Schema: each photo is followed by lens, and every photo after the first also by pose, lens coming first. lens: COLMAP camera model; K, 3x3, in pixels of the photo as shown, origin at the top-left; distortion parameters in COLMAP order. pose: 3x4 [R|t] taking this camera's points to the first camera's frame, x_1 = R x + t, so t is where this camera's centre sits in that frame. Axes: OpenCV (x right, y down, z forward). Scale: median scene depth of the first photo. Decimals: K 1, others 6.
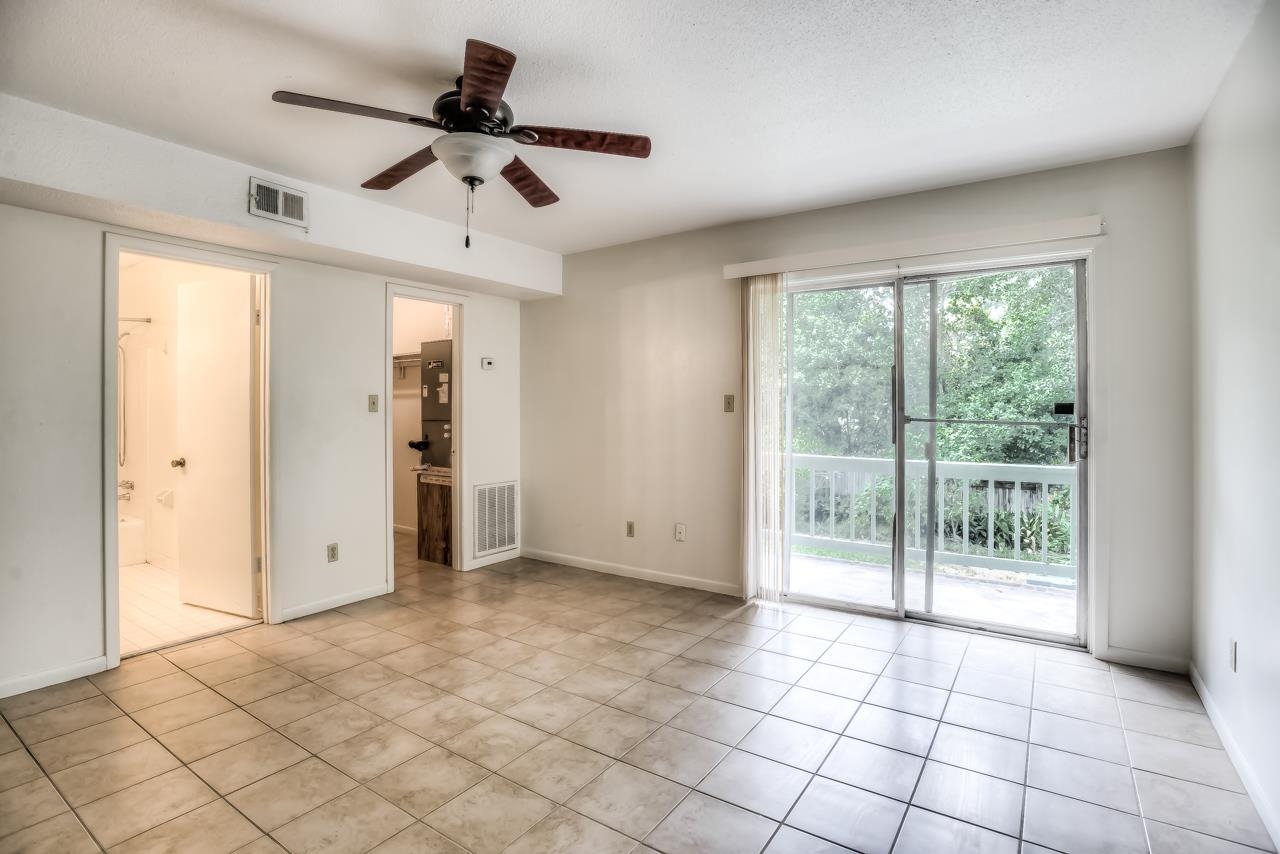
lens RADIAL K [[621.7, 0, 632.4], [0, 621.7, 403.2], [0, 0, 1]] dist [-0.062561, 0.018263]
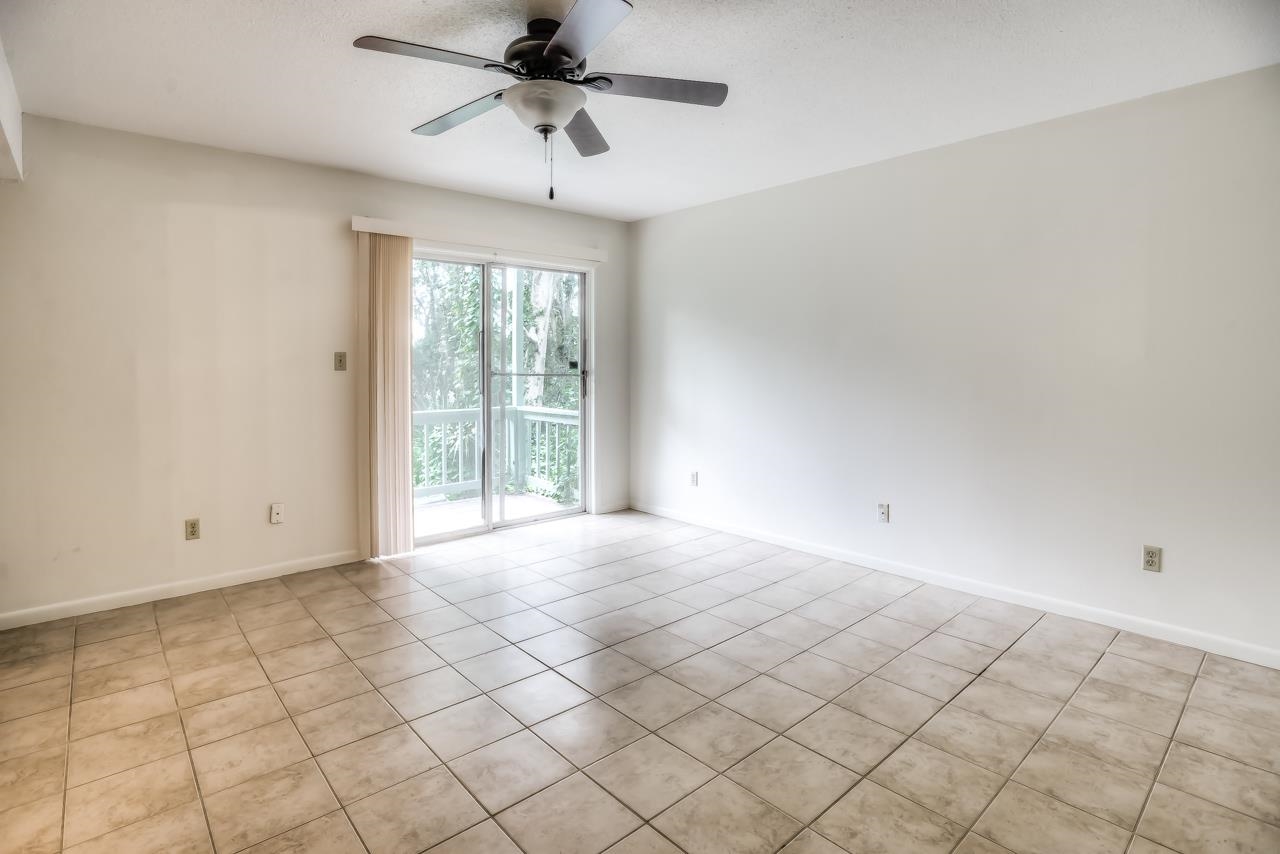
lens RADIAL K [[643.2, 0, 642.1], [0, 643.2, 363.1], [0, 0, 1]] dist [-0.075660, 0.026993]
pose [[0.235110, -0.003824, 0.971961, -0.774914], [-0.007231, 0.999958, 0.005683, -0.006625], [-0.971942, -0.008364, 0.235073, 0.381873]]
